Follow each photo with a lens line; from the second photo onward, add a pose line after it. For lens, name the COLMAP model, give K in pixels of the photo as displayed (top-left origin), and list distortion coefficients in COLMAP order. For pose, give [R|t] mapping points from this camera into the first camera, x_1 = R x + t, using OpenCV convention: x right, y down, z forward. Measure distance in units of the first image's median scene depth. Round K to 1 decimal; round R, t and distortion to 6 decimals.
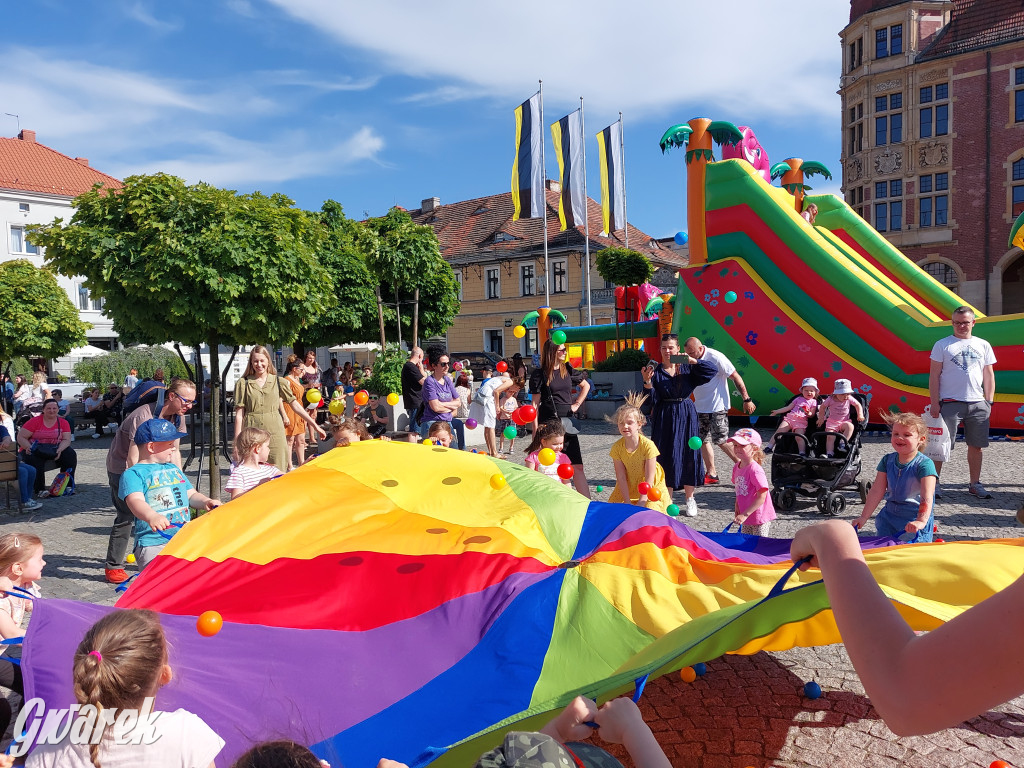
lens RADIAL K [[744.4, 0, 529.1], [0, 744.4, 394.9], [0, 0, 1]] dist [0.069626, -0.068213]
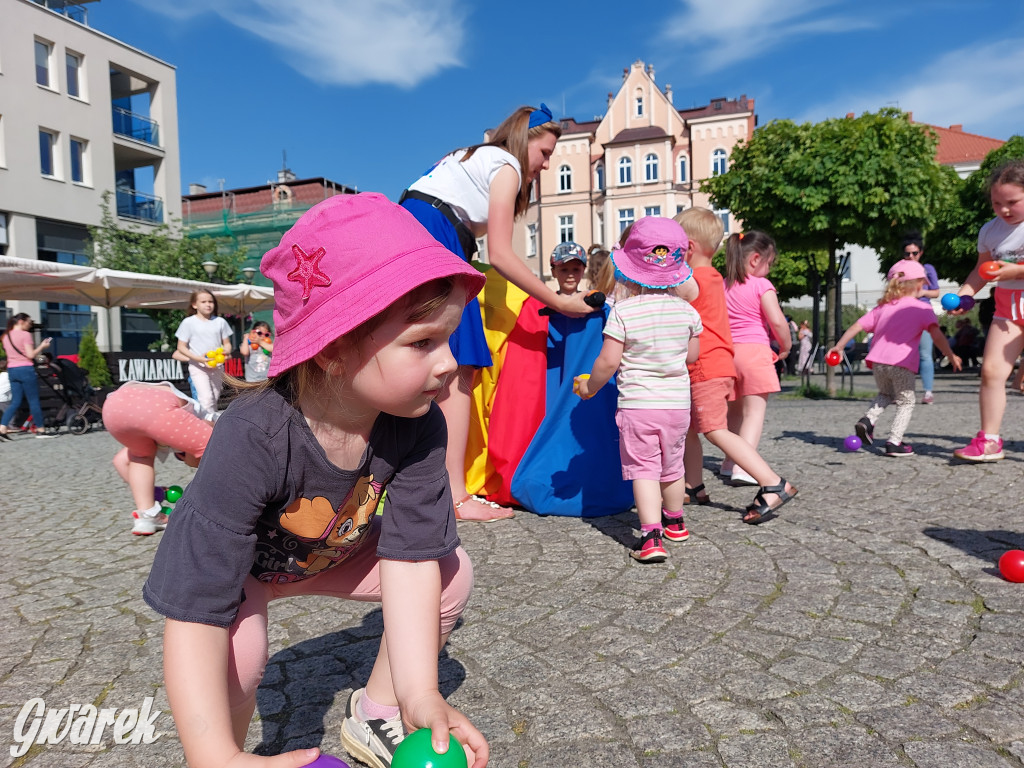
lens RADIAL K [[744.4, 0, 499.0], [0, 744.4, 382.6], [0, 0, 1]] dist [0.069626, -0.068213]
pose [[0.443863, 0.045415, -0.894943, 0.238423], [-0.027709, 0.998933, 0.036950, 0.061213], [0.895666, 0.008398, 0.444647, -0.004745]]
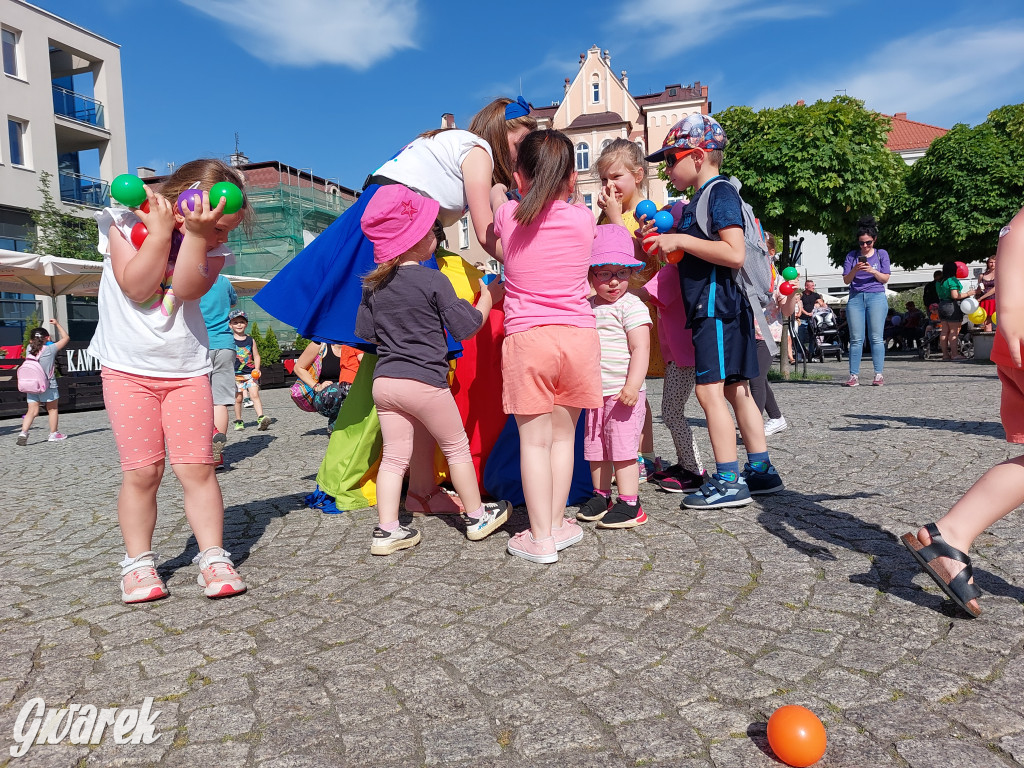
lens RADIAL K [[744.4, 0, 501.4], [0, 744.4, 380.1], [0, 0, 1]] dist [0.069626, -0.068213]
pose [[0.493518, 0.053762, -0.868072, 0.234534], [-0.018841, 0.998514, 0.051129, 0.060374], [0.869532, -0.008878, 0.493798, -0.004809]]
